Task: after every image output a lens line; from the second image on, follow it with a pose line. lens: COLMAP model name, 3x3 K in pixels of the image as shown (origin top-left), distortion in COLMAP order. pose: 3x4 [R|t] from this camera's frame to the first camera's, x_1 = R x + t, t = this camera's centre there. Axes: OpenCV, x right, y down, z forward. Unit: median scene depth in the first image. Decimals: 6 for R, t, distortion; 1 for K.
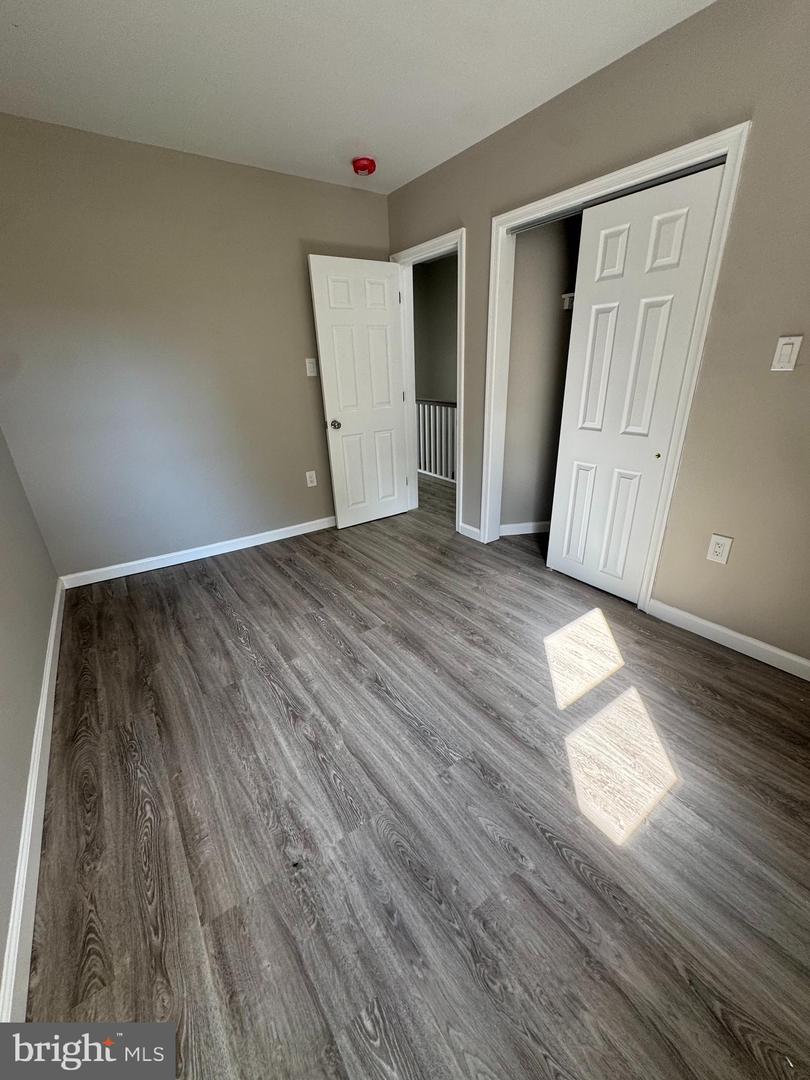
lens RADIAL K [[429.8, 0, 407.8], [0, 429.8, 541.1], [0, 0, 1]] dist [-0.000312, -0.000007]
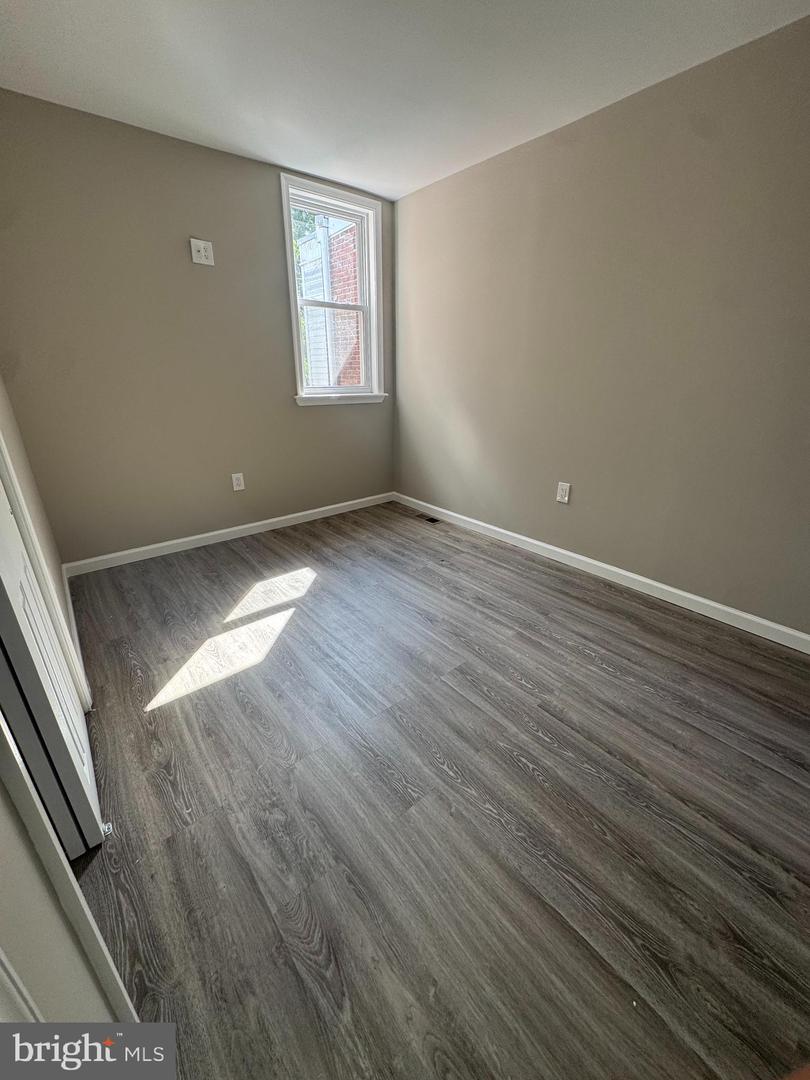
lens RADIAL K [[429.8, 0, 406.3], [0, 429.8, 539.6], [0, 0, 1]] dist [-0.000312, -0.000007]
pose [[-0.996949, 0.054234, -0.056142, 0.050378], [-0.000738, 0.712644, 0.701525, -0.665331], [0.078056, 0.699426, -0.710430, 1.651963]]
